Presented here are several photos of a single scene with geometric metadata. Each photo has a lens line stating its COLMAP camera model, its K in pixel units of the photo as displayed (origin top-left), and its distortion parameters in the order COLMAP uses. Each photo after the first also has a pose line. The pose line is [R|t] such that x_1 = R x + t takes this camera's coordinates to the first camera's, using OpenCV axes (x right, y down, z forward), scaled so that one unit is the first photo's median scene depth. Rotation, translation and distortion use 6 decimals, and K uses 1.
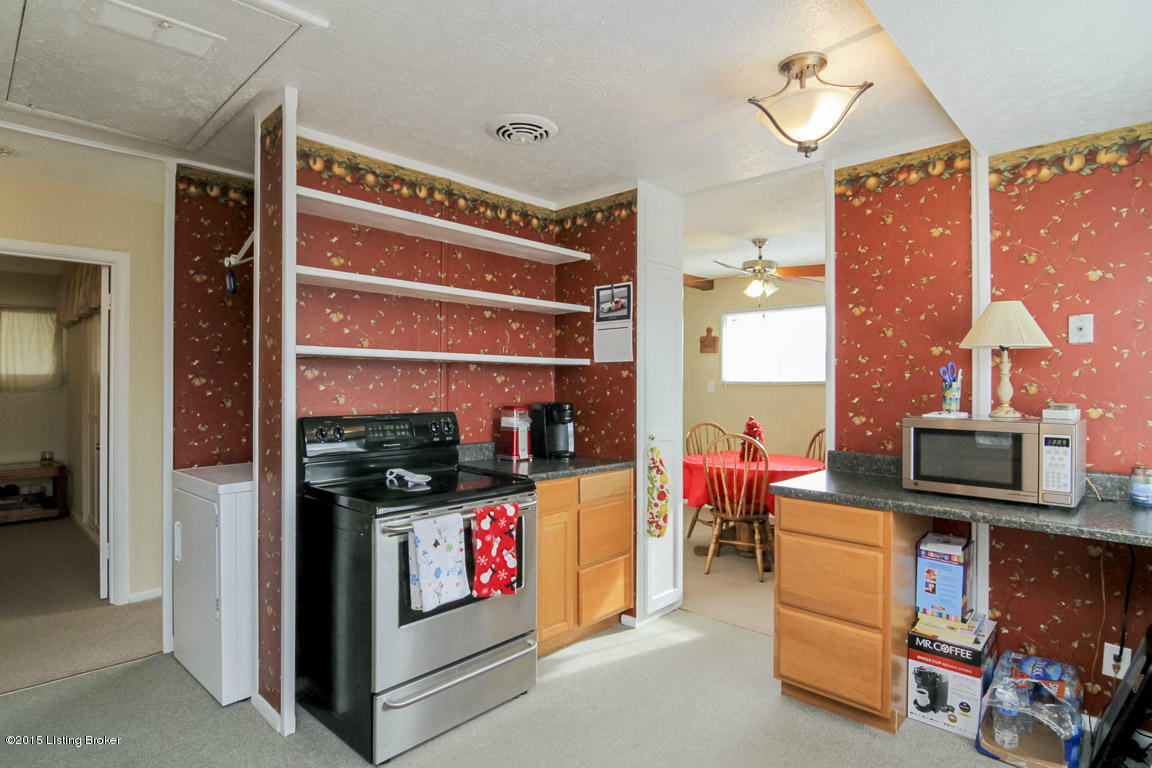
lens RADIAL K [[586.8, 0, 576.0], [0, 586.8, 384.0], [0, 0, 1]] dist [-0.002626, -0.000491]
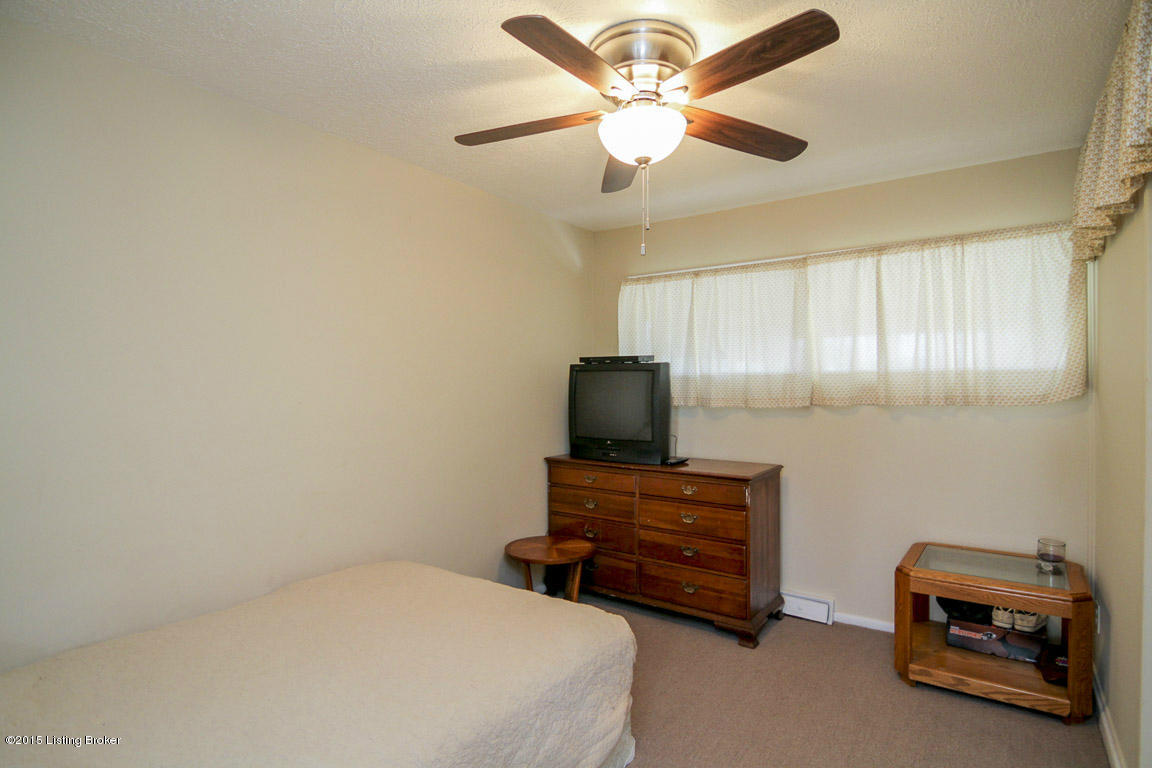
lens RADIAL K [[597.8, 0, 576.0], [0, 597.8, 384.0], [0, 0, 1]] dist [-0.001127, -0.000821]
pose [[0.148698, 0.006583, -0.988861, -0.505824], [-0.002476, 0.999977, 0.006285, -0.006653], [0.988880, 0.001514, 0.148711, 0.573666]]
